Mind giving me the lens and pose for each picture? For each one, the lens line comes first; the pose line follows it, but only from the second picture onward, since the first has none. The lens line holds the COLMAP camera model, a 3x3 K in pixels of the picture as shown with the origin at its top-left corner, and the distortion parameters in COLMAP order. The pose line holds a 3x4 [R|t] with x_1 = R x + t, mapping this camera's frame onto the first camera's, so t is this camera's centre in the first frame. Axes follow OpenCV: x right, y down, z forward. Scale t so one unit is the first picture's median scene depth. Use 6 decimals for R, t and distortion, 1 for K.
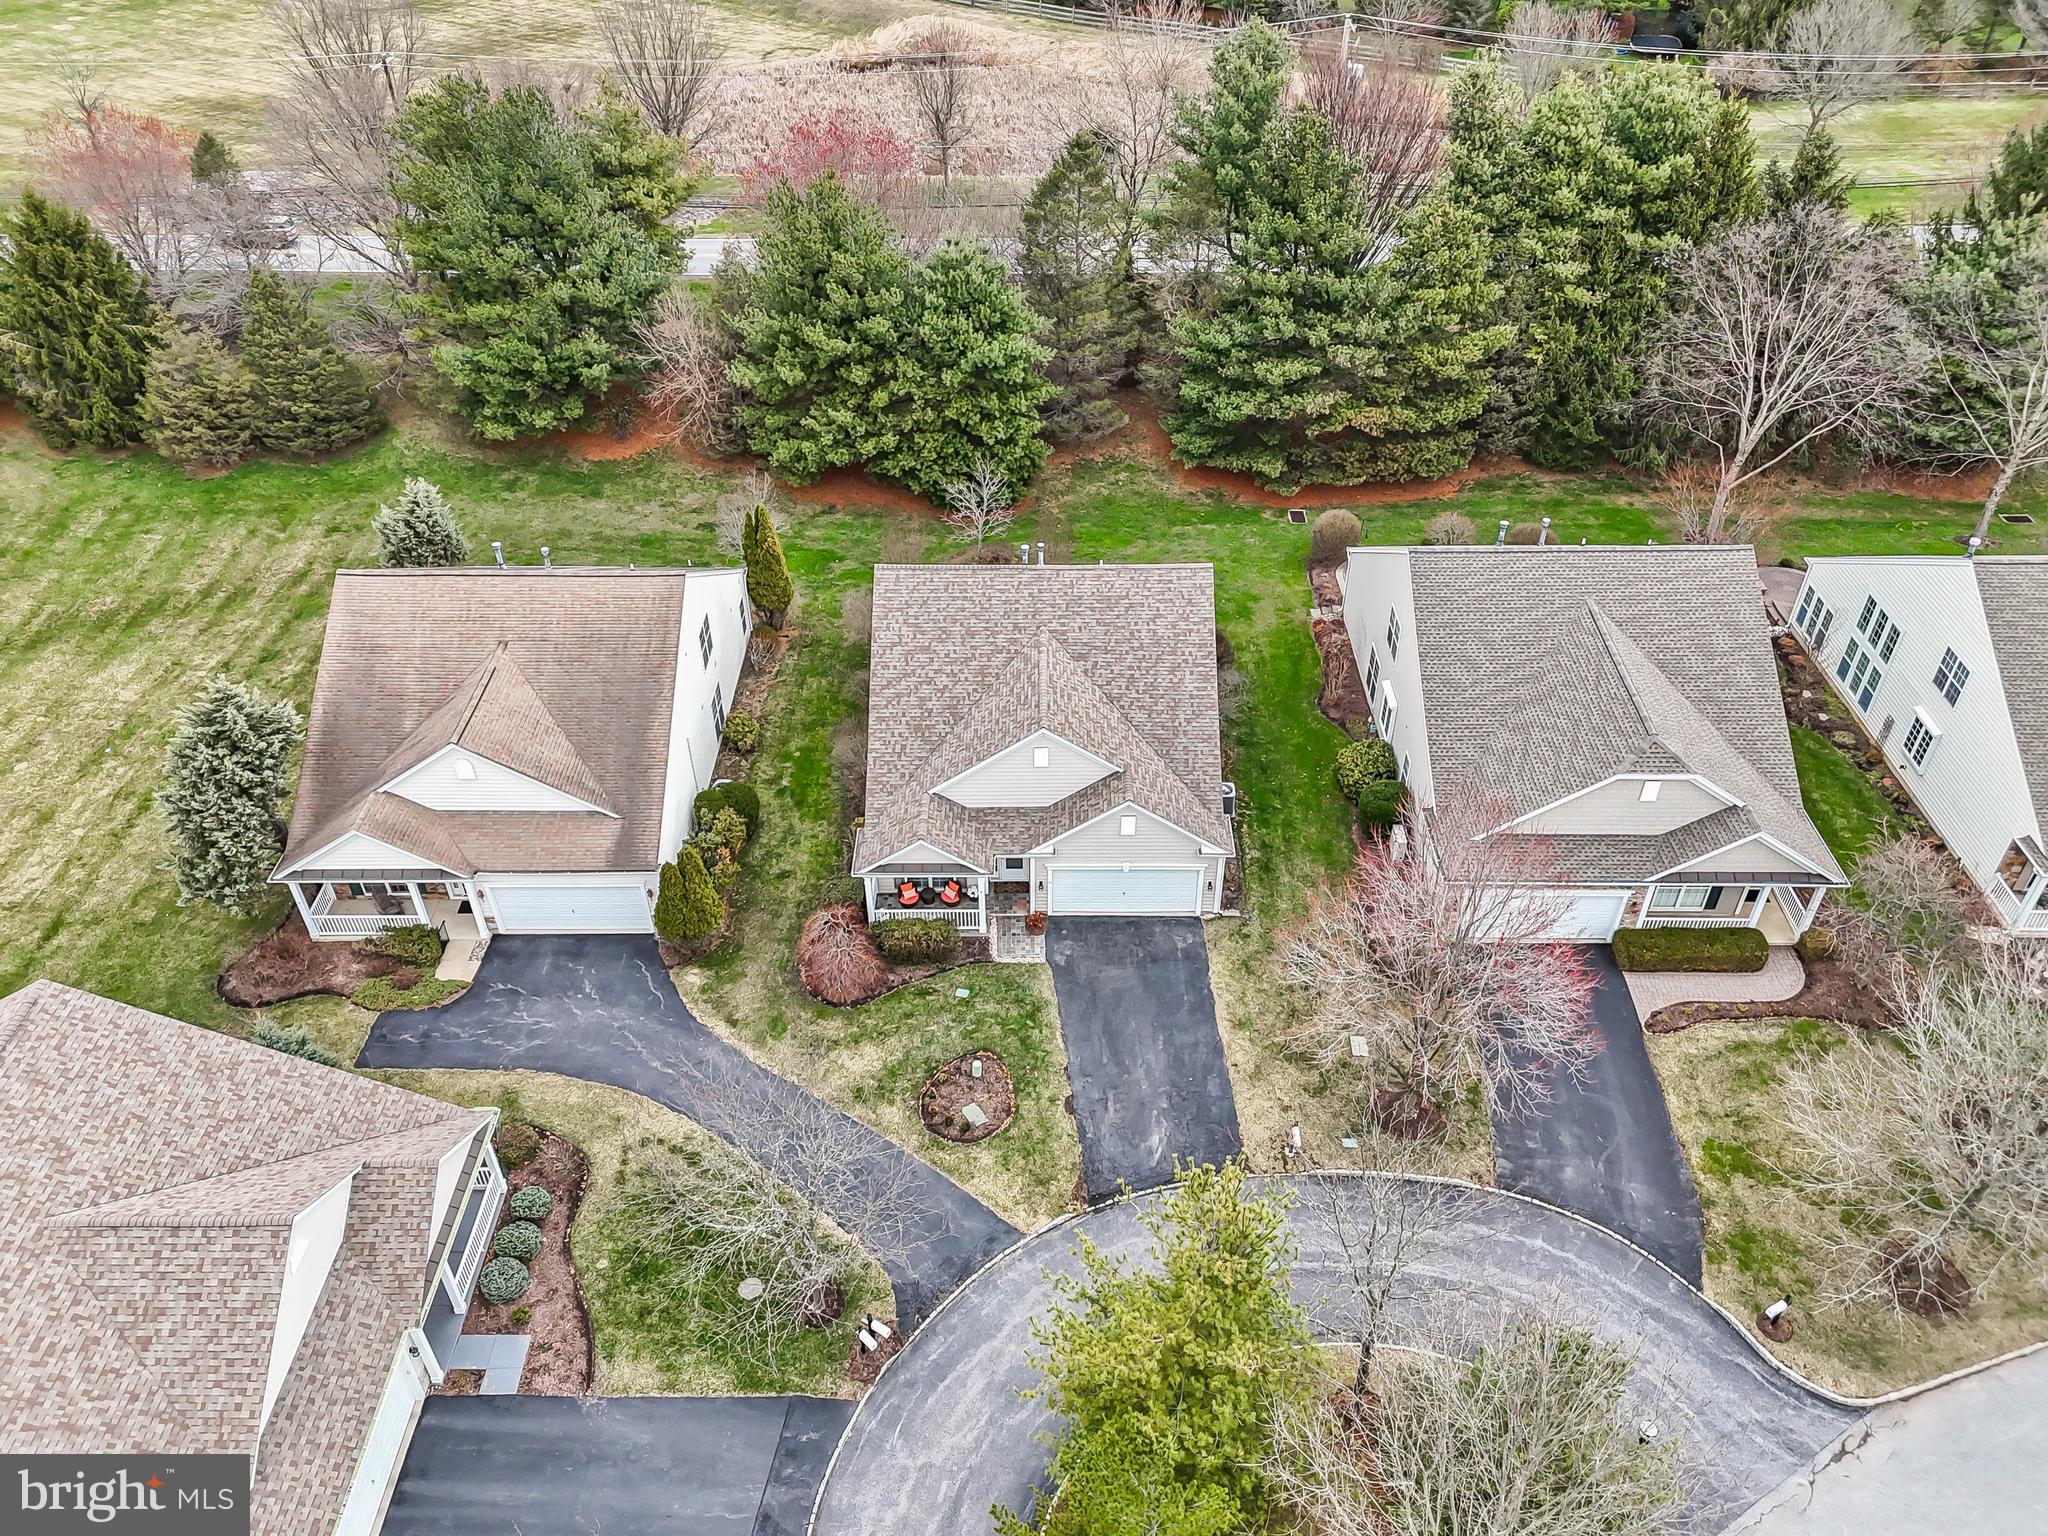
lens RADIAL K [[1526.5, 0, 1024.0], [0, 1526.5, 768.0], [0, 0, 1]] dist [0.059042, -0.052821]
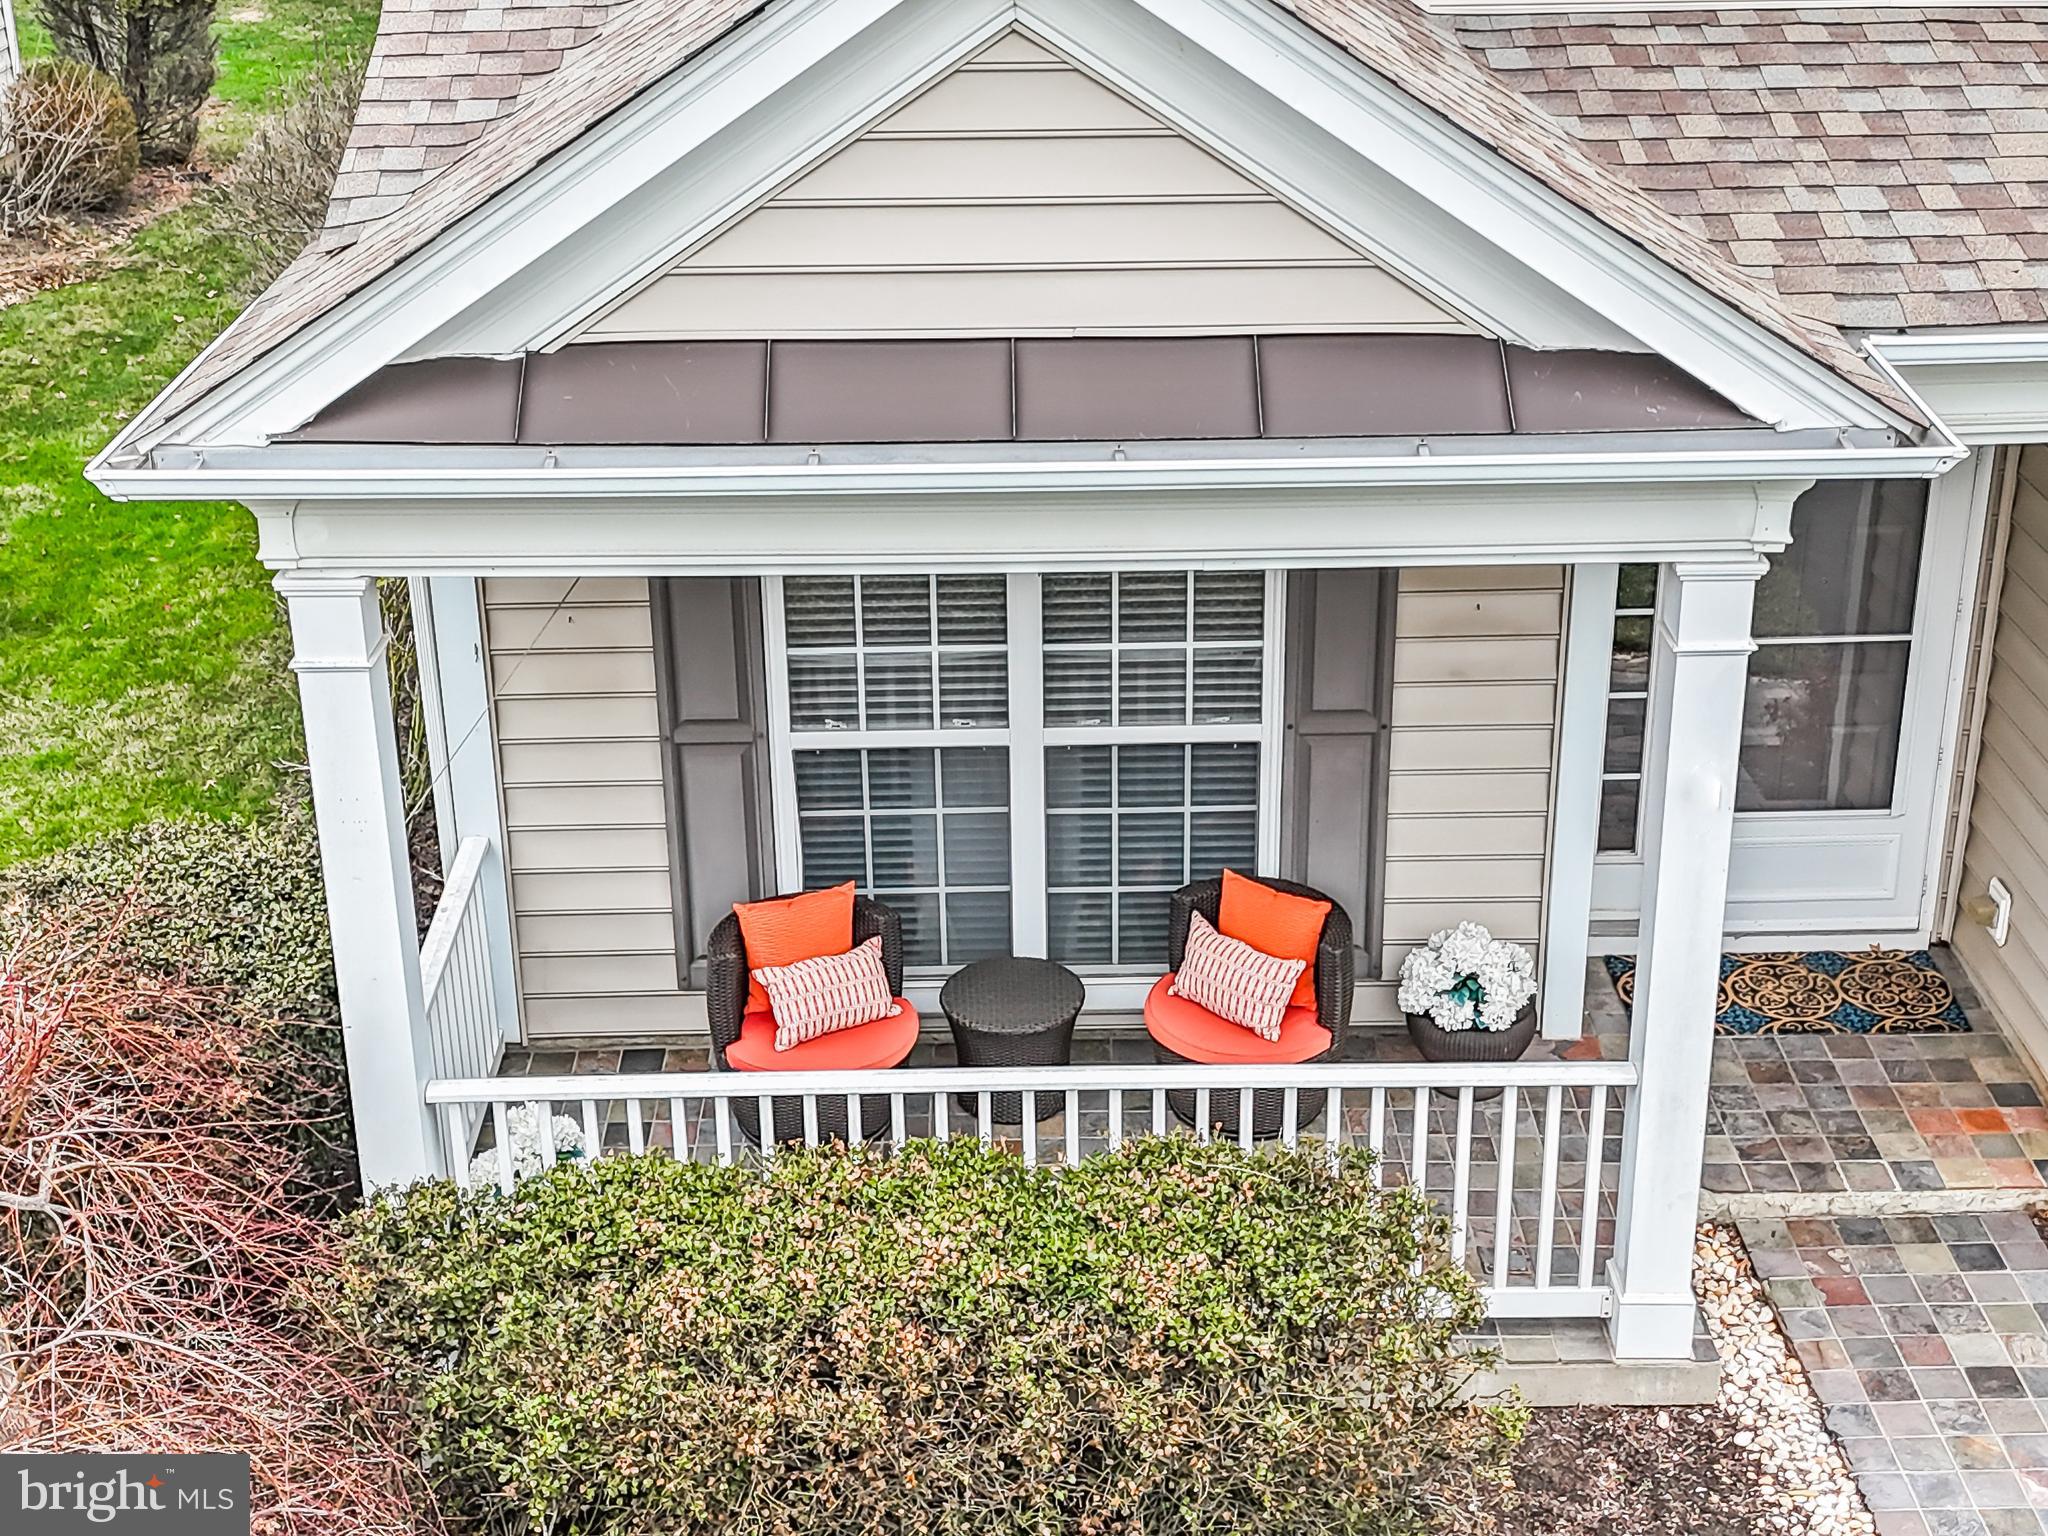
lens RADIAL K [[2088.8, 0, 1024.0], [0, 2088.8, 768.0], [0, 0, 1]] dist [0.127683, -0.004059]
pose [[0.997422, -0.026790, 0.066565, -0.072129], [0.047192, 0.943740, -0.327305, 0.117905], [-0.054052, 0.329603, 0.942571, 0.881908]]
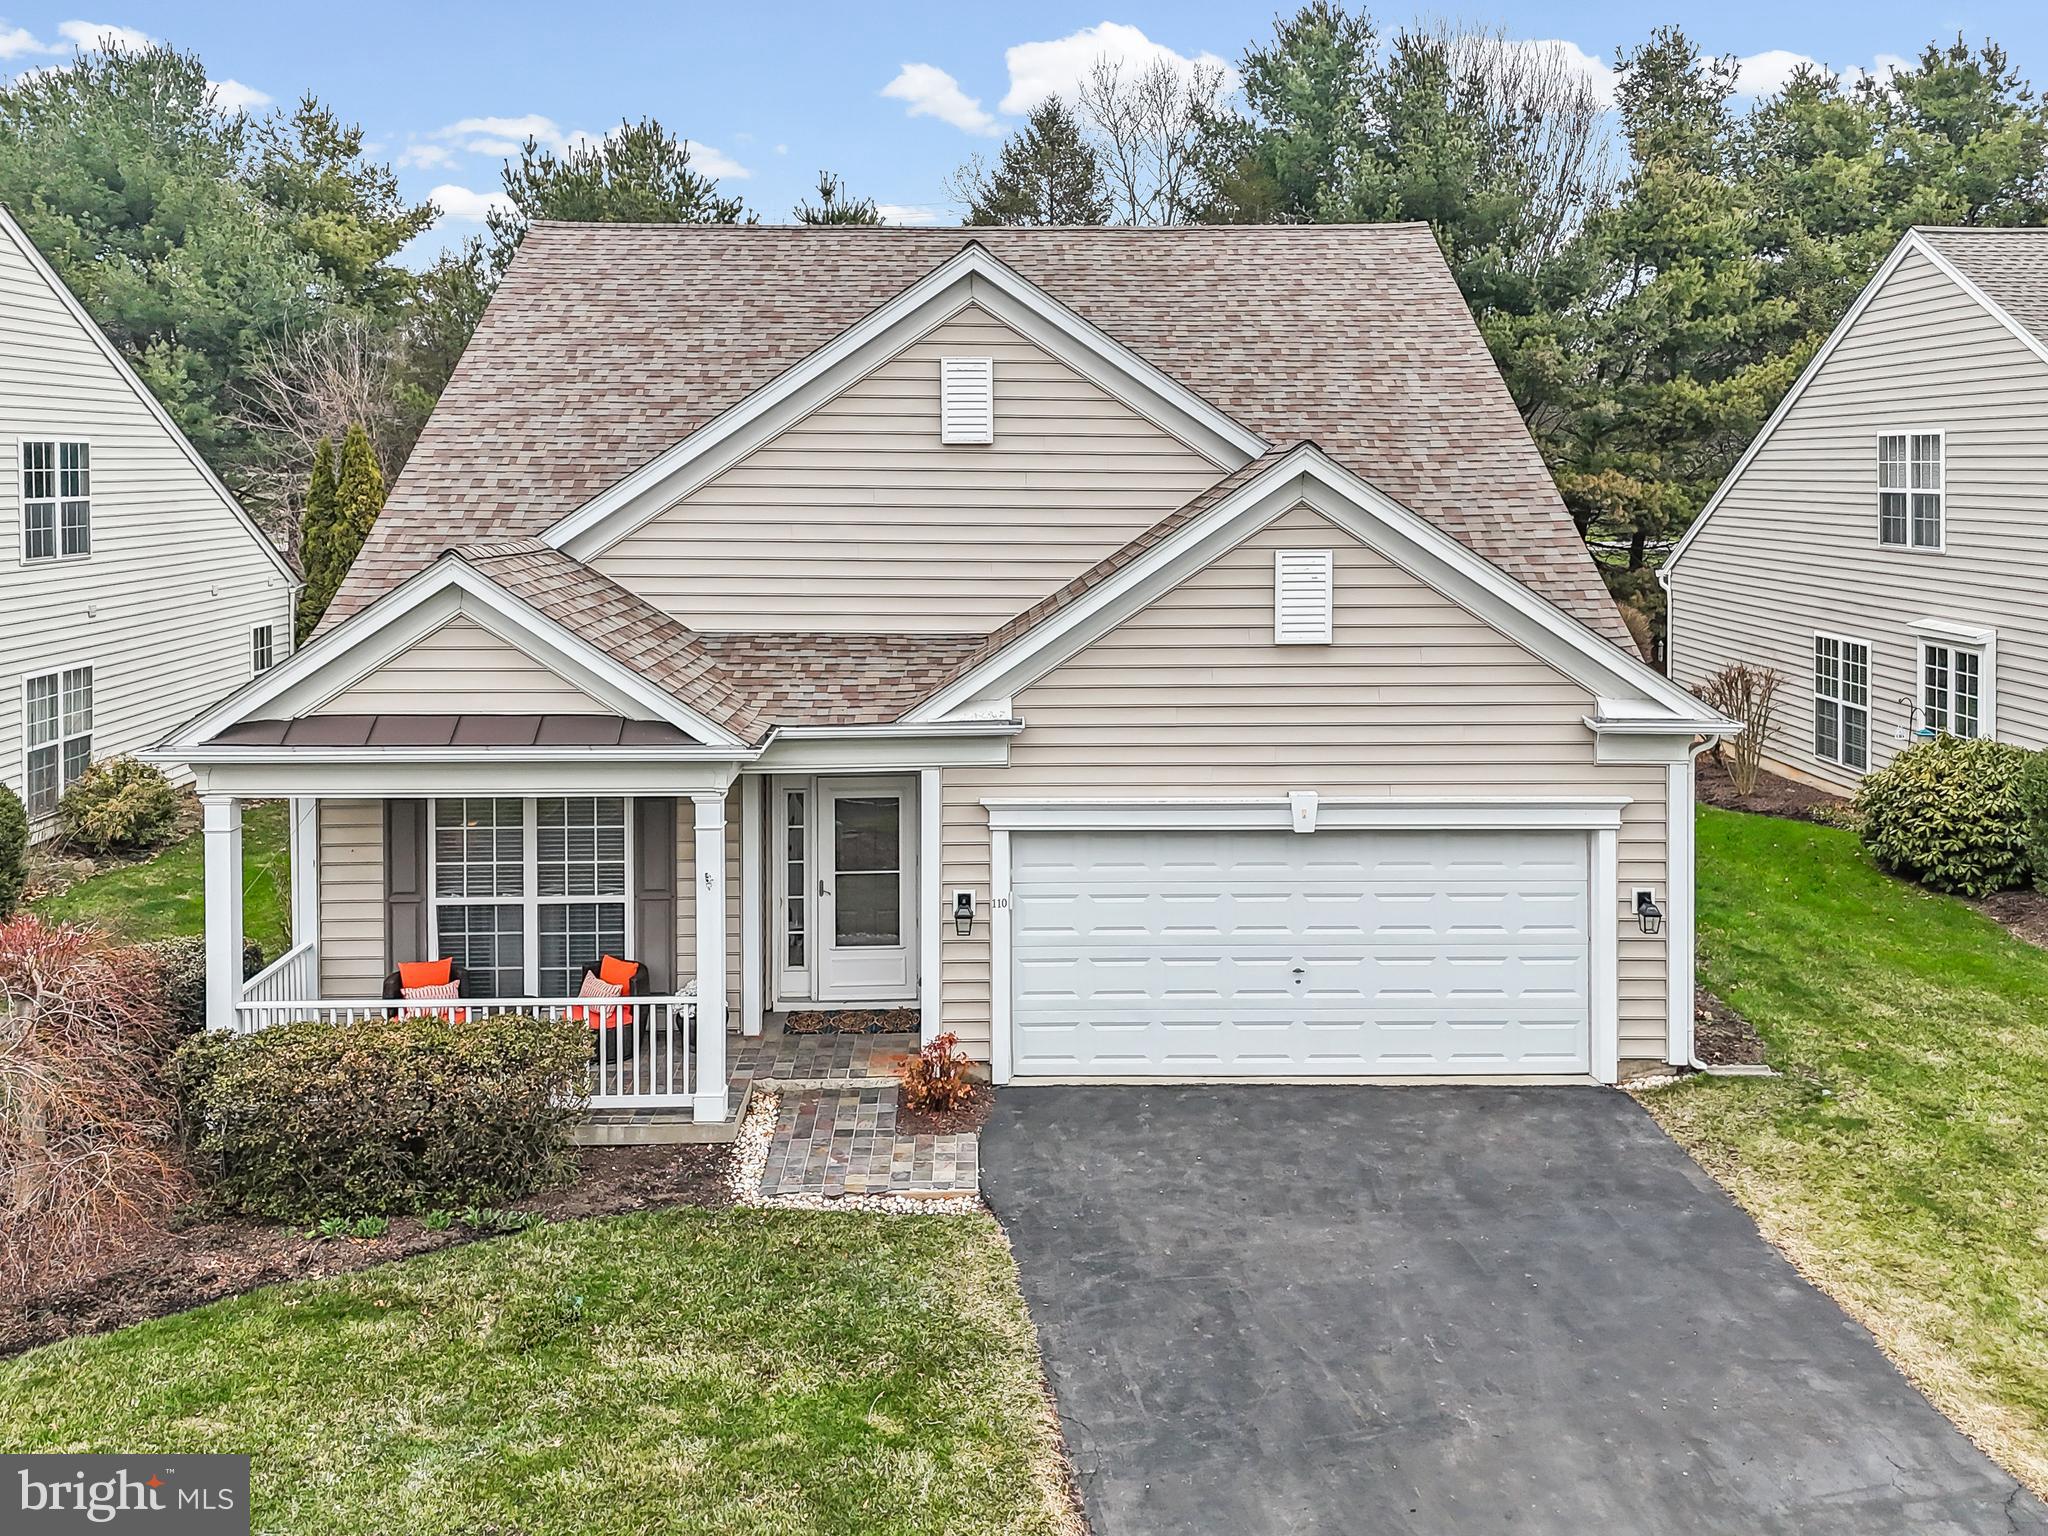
lens RADIAL K [[1526.5, 0, 1024.0], [0, 1526.5, 768.0], [0, 0, 1]] dist [0.059042, -0.052821]
pose [[0.999761, 0.003580, 0.021563, 0.015607], [0.010376, 0.790533, -0.612332, 0.211055], [-0.019239, 0.612409, 0.790307, 0.796519]]
